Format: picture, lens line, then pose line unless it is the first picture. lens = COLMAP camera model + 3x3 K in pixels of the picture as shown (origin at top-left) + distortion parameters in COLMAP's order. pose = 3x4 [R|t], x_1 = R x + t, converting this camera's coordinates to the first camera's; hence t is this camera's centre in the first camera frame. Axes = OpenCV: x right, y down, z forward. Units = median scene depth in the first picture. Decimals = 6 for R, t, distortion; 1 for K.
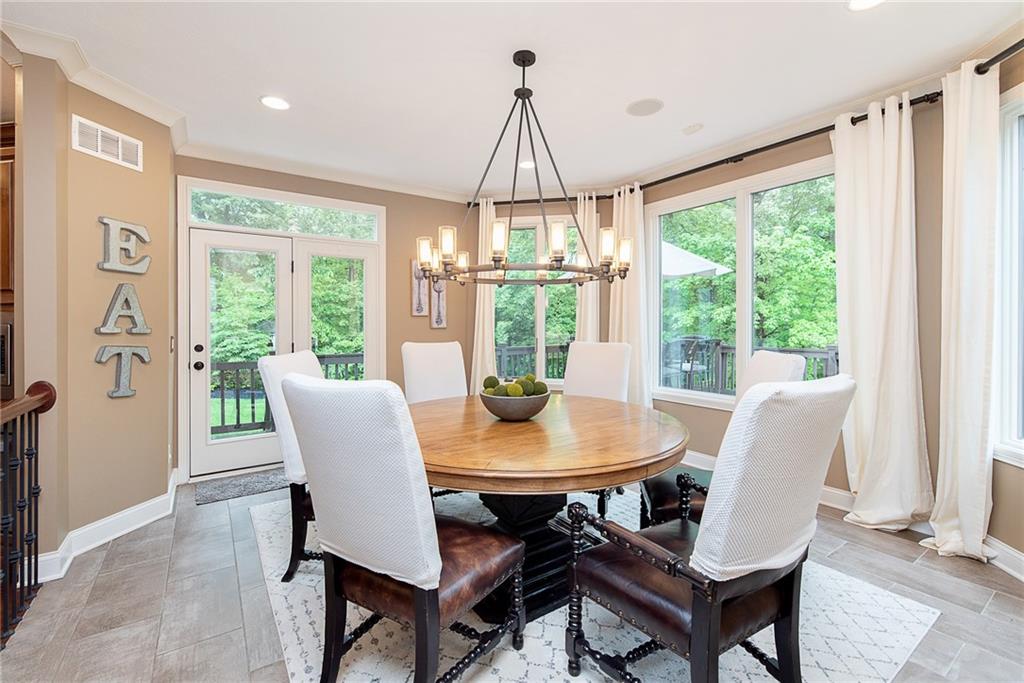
lens RADIAL K [[458.1, 0, 514.4], [0, 458.1, 332.8], [0, 0, 1]] dist [-0.014544, -0.000315]
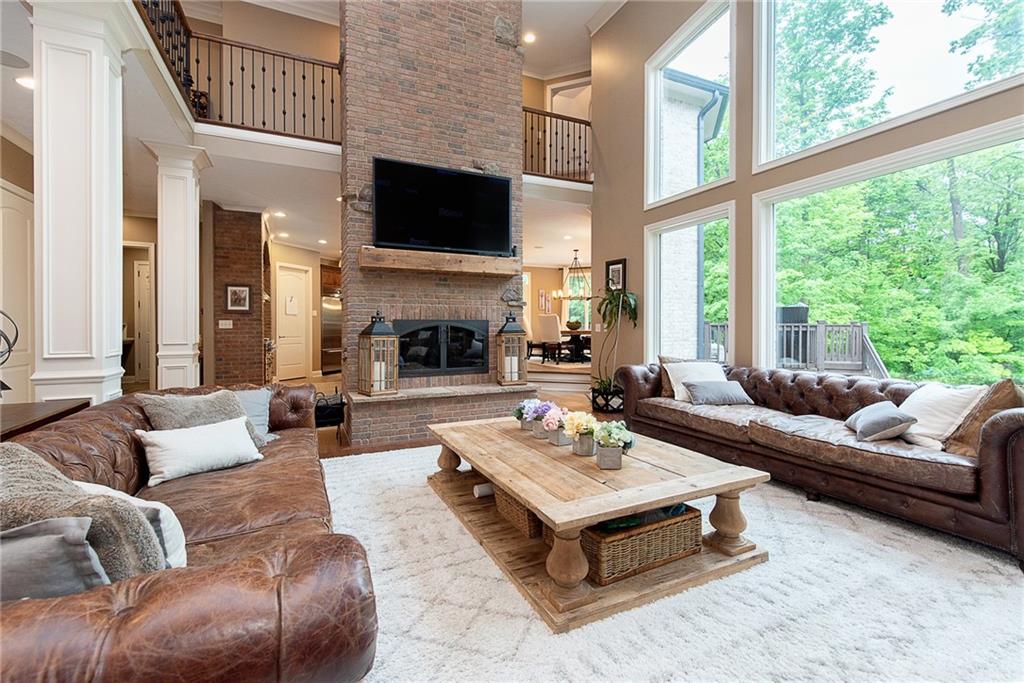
lens RADIAL K [[445.8, 0, 512.9], [0, 445.8, 333.5], [0, 0, 1]] dist [-0.000282, -0.000097]
pose [[0.986058, -0.000533, -0.166404, 0.120710], [-0.000270, 0.999988, -0.004801, 0.213680], [0.166404, 0.004779, 0.986046, -2.931327]]
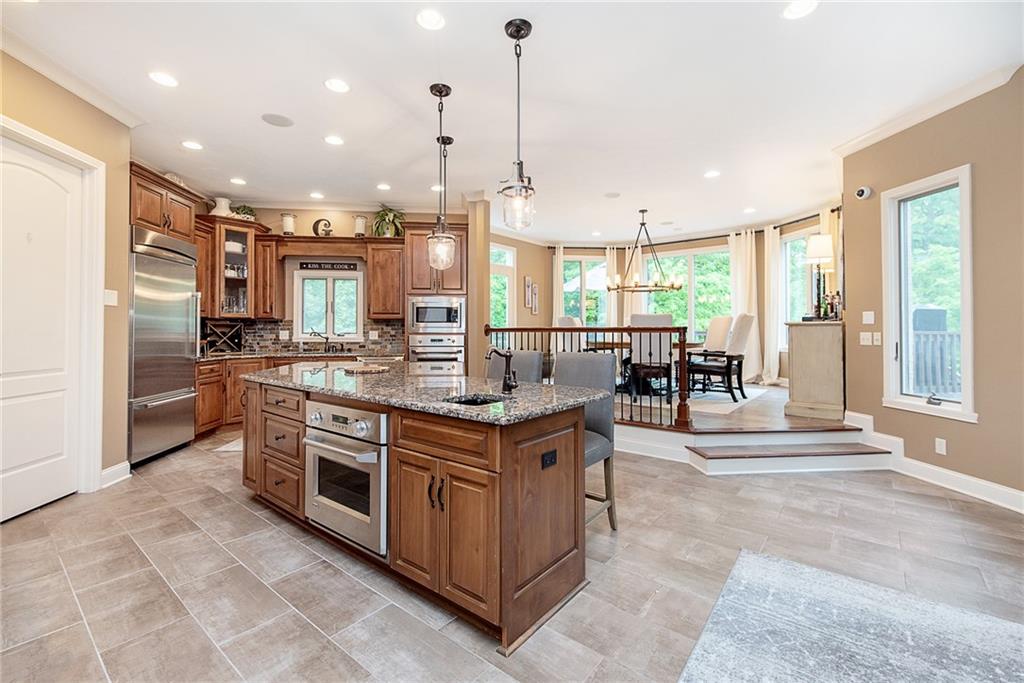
lens RADIAL K [[445.8, 0, 512.9], [0, 445.8, 333.5], [0, 0, 1]] dist [-0.000282, -0.000097]
pose [[0.964271, -0.001817, 0.264912, -1.249379], [0.005183, 0.999914, -0.012010, 0.155936], [-0.264868, 0.012954, 0.964198, -1.215670]]
